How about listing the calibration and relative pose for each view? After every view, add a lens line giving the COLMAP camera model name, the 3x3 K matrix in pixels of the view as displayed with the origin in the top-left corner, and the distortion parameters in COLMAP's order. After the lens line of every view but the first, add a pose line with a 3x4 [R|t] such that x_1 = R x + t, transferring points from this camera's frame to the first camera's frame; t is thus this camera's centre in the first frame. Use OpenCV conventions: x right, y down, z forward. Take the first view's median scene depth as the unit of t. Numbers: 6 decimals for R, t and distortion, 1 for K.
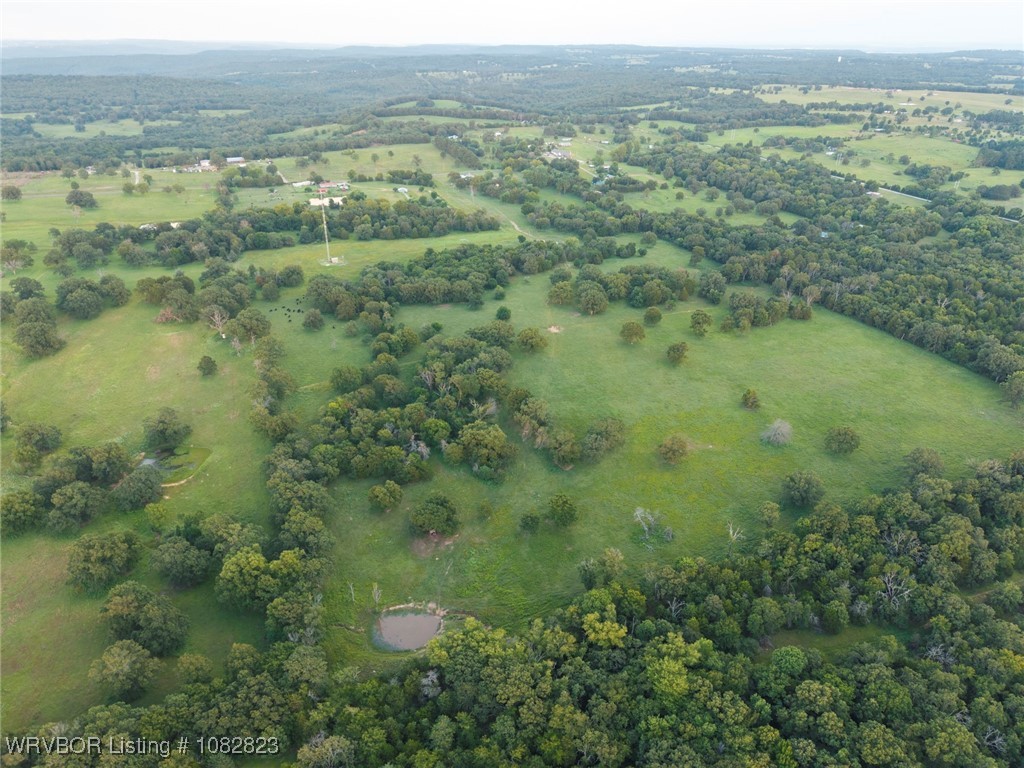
lens RADIAL K [[686.8, 0, 509.2], [0, 686.8, 387.3], [0, 0, 1]] dist [0.023244, -0.025204]
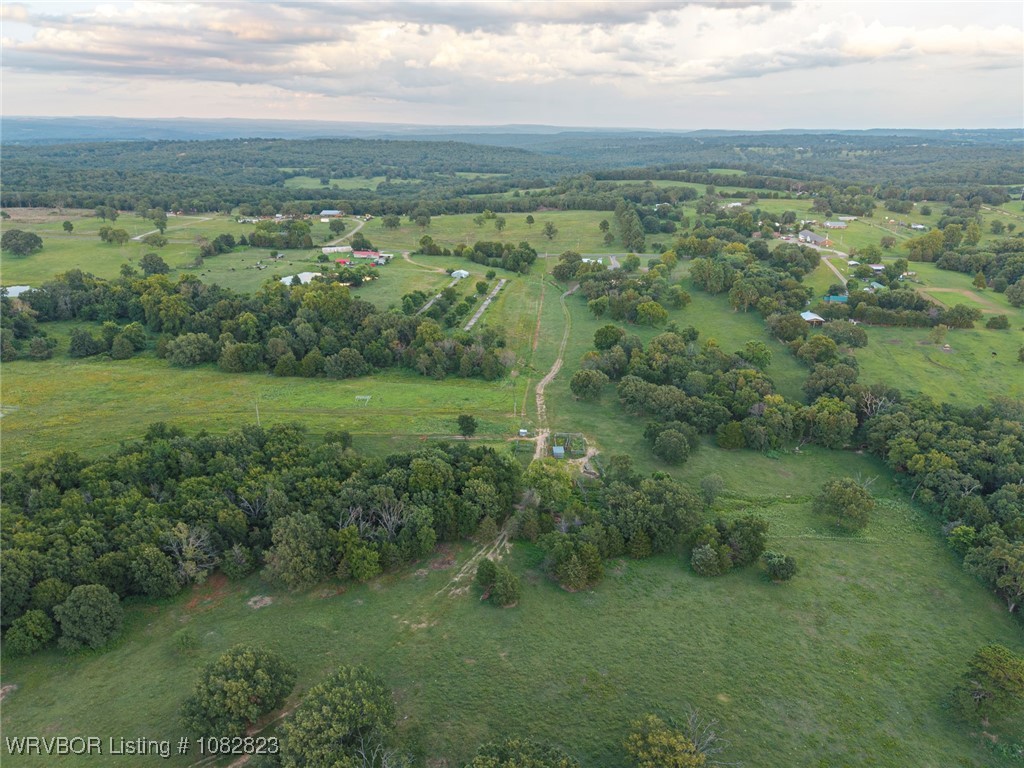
lens RADIAL K [[686.8, 0, 509.2], [0, 686.8, 387.3], [0, 0, 1]] dist [0.023244, -0.025204]
pose [[0.887141, 0.166669, -0.430352, 0.140124], [-0.211595, 0.975614, -0.058348, -0.155764], [0.410133, 0.142823, 0.900773, 0.470529]]
